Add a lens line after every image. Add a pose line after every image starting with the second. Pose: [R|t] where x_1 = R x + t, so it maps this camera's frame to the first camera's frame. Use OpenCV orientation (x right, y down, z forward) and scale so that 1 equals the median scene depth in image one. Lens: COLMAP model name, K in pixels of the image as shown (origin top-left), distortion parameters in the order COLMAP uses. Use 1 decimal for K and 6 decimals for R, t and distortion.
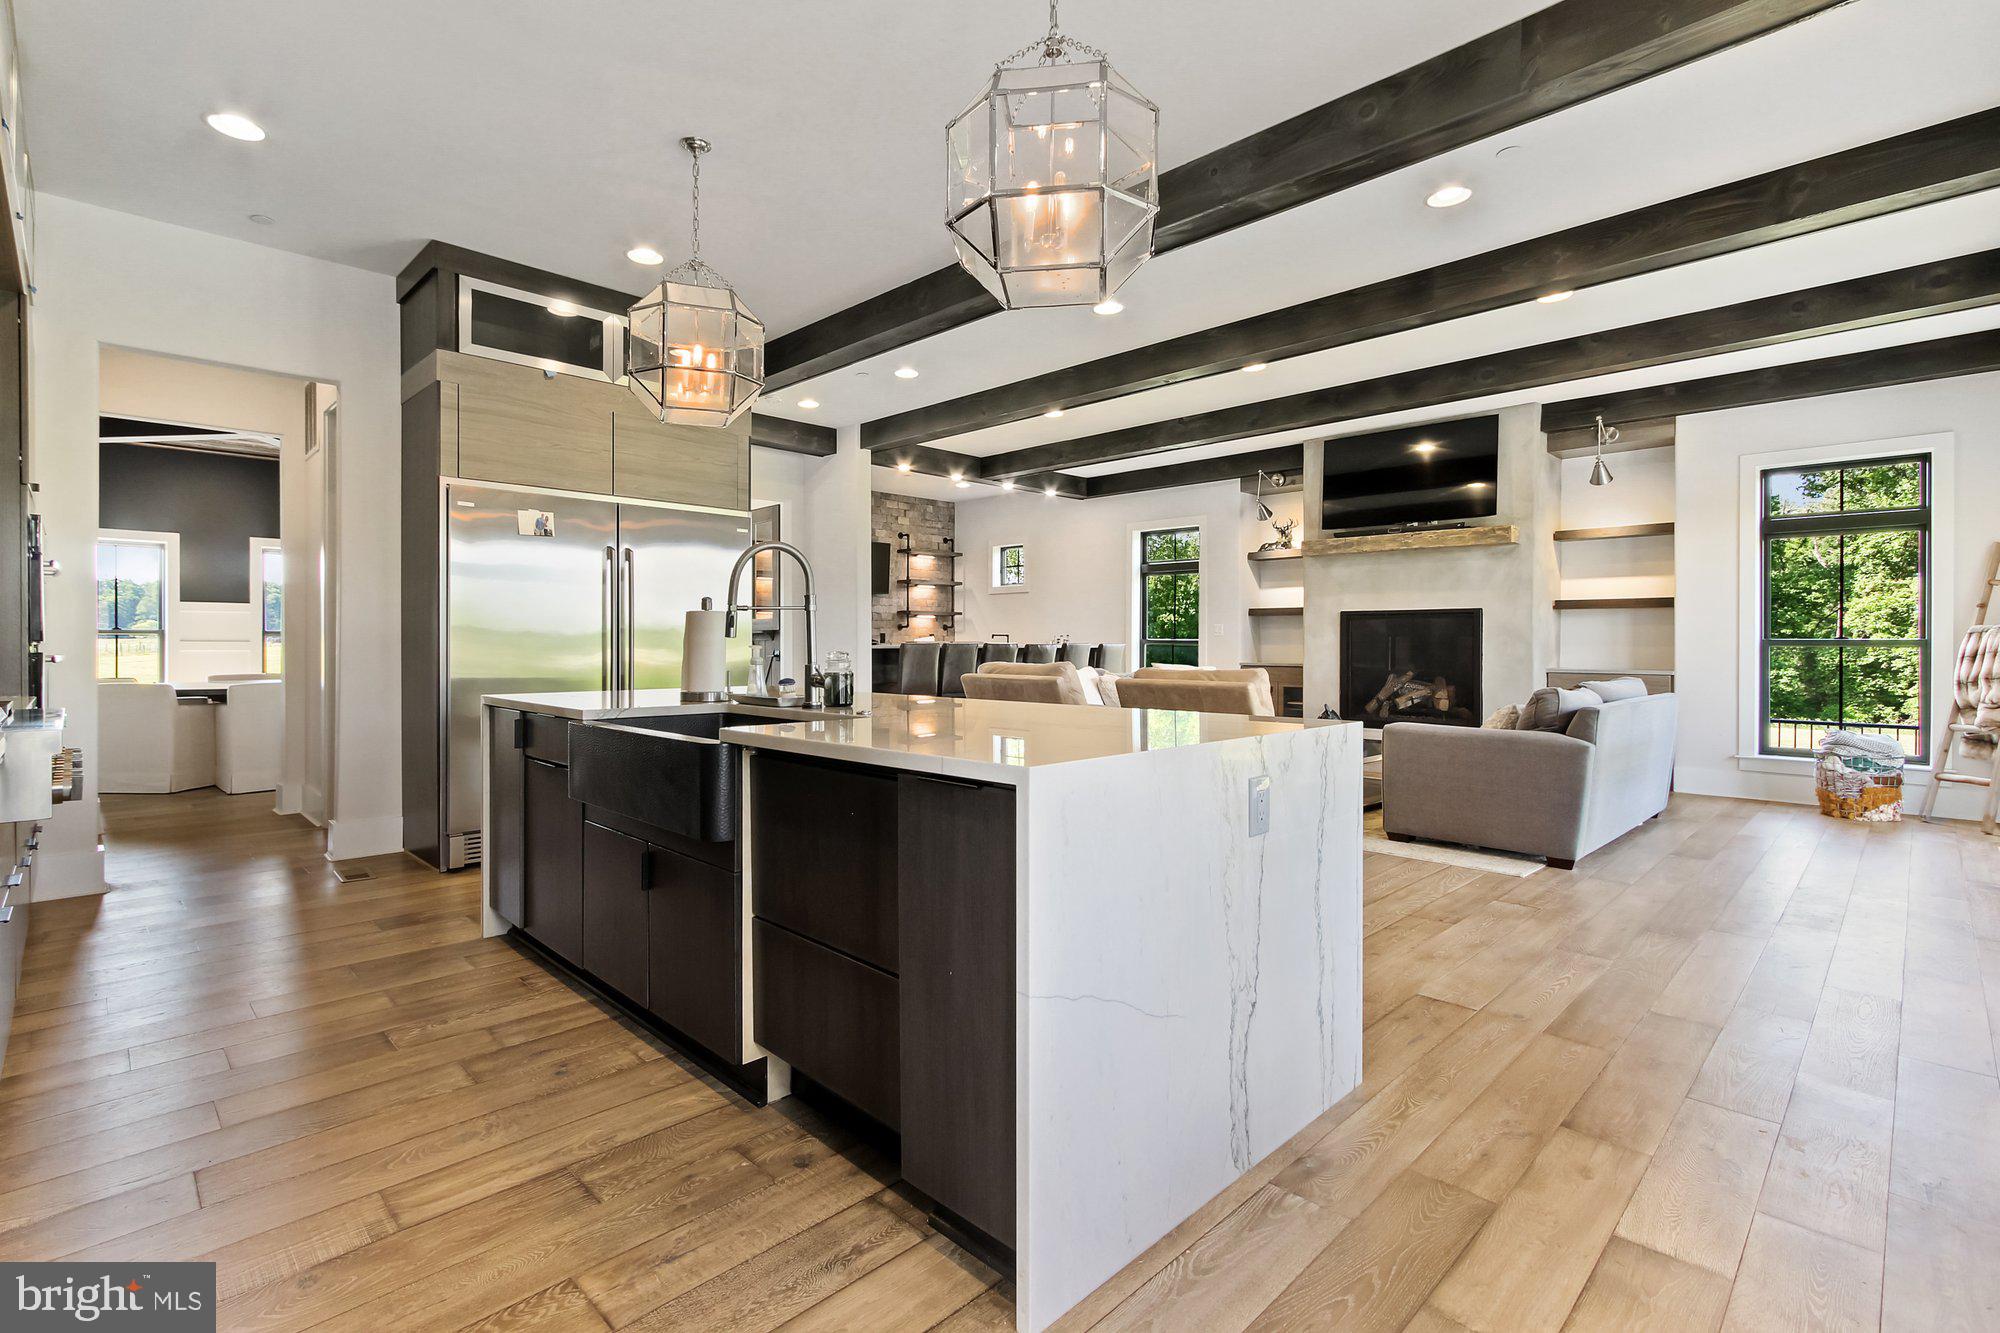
lens RADIAL K [[926.2, 0, 991.5], [0, 926.2, 646.4], [0, 0, 1]] dist [-0.005321, 0.000446]
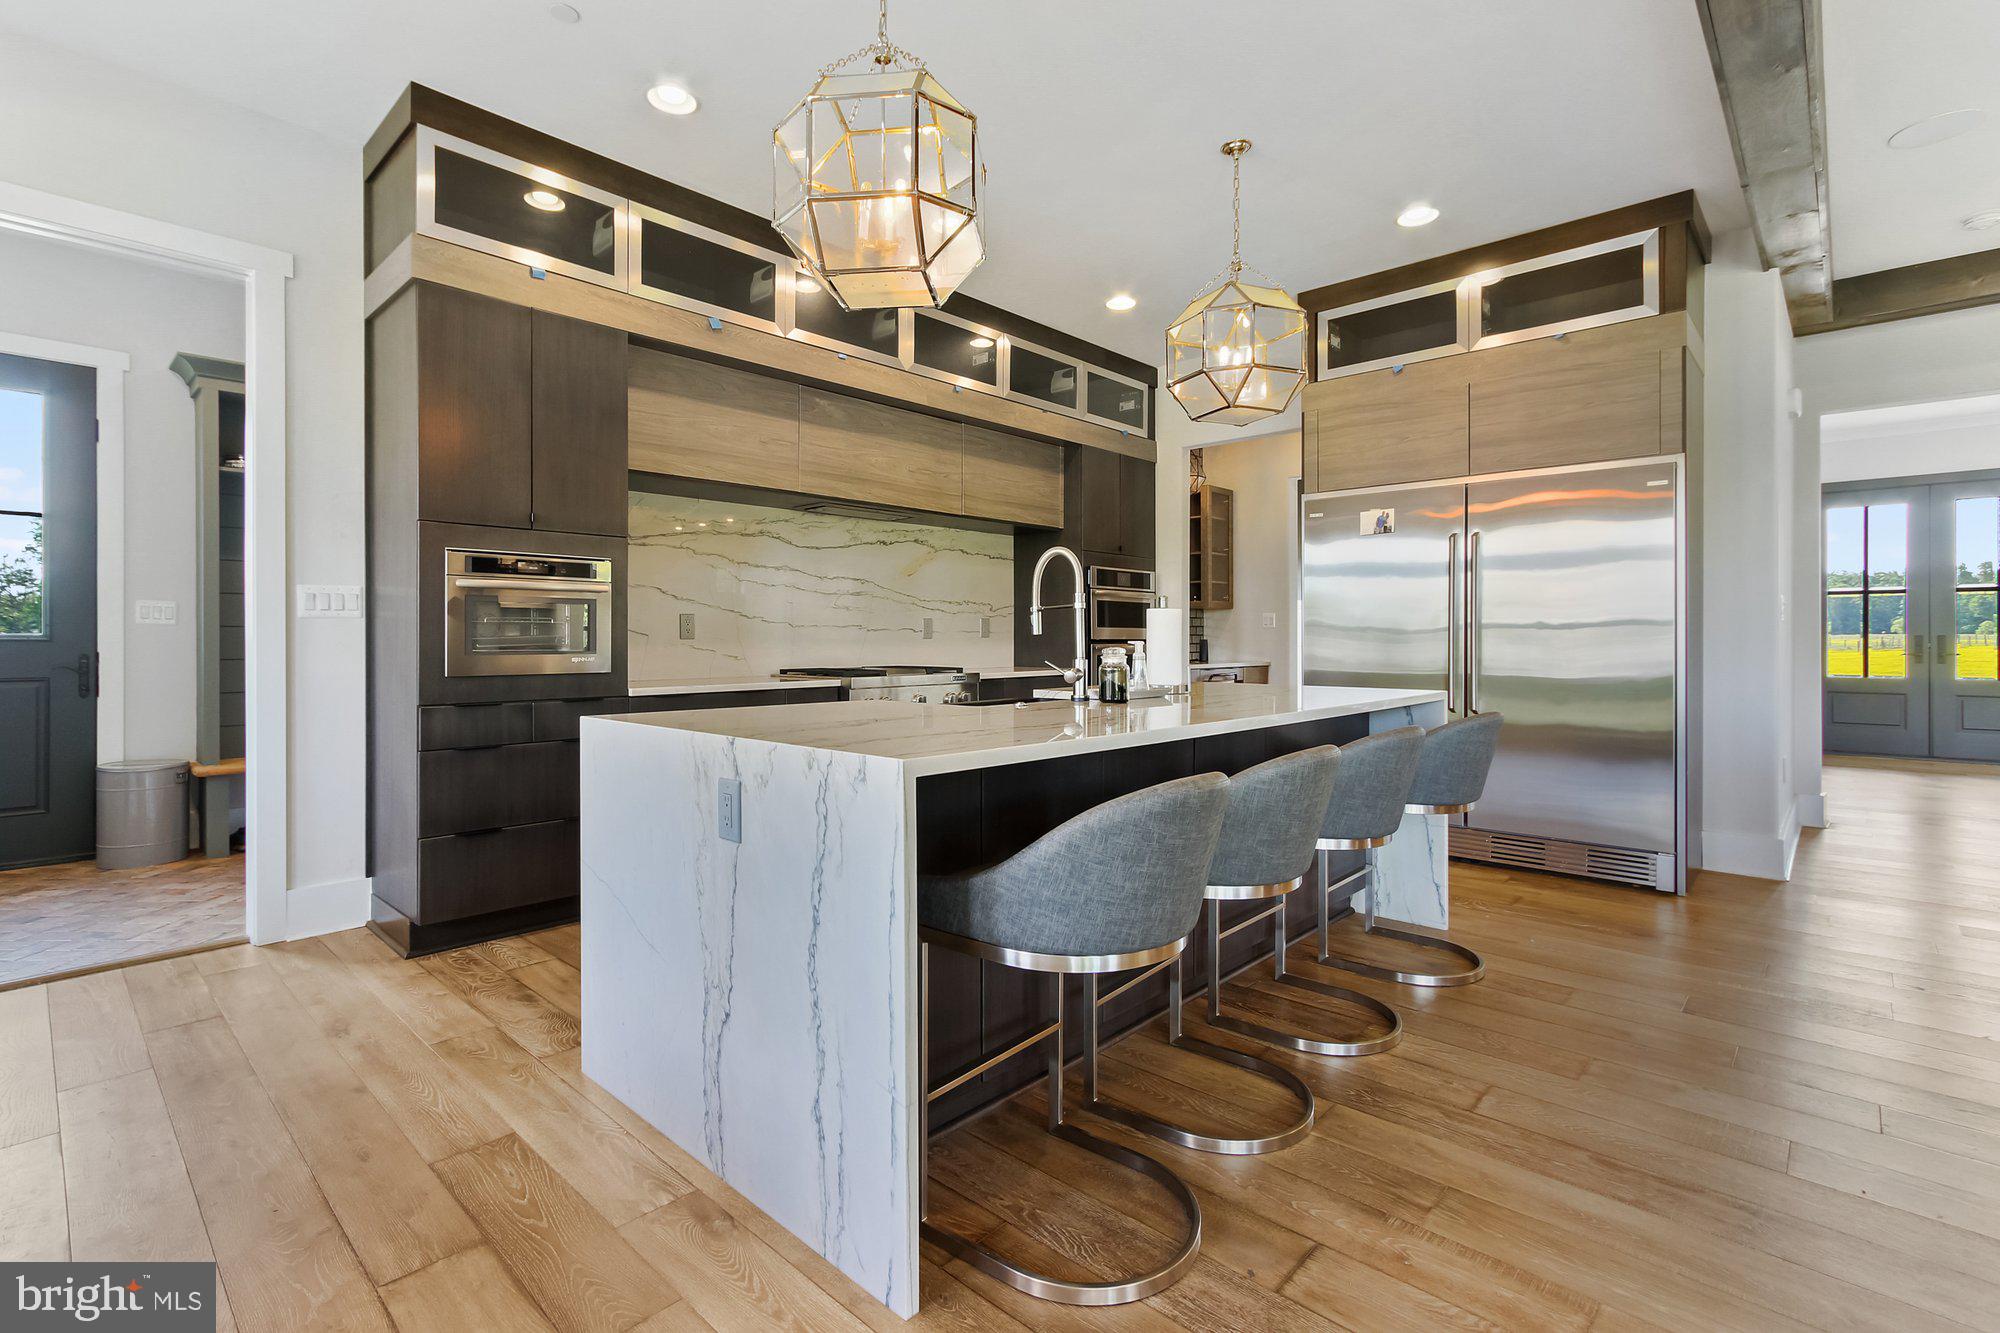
lens RADIAL K [[926.2, 0, 946.9], [0, 926.2, 642.9], [0, 0, 1]] dist [-0.005321, 0.000446]
pose [[0.013946, 0.008403, -0.999867, 1.013110], [-0.007422, 0.999938, 0.008300, -0.007232], [0.999875, 0.007306, 0.014007, 0.986783]]
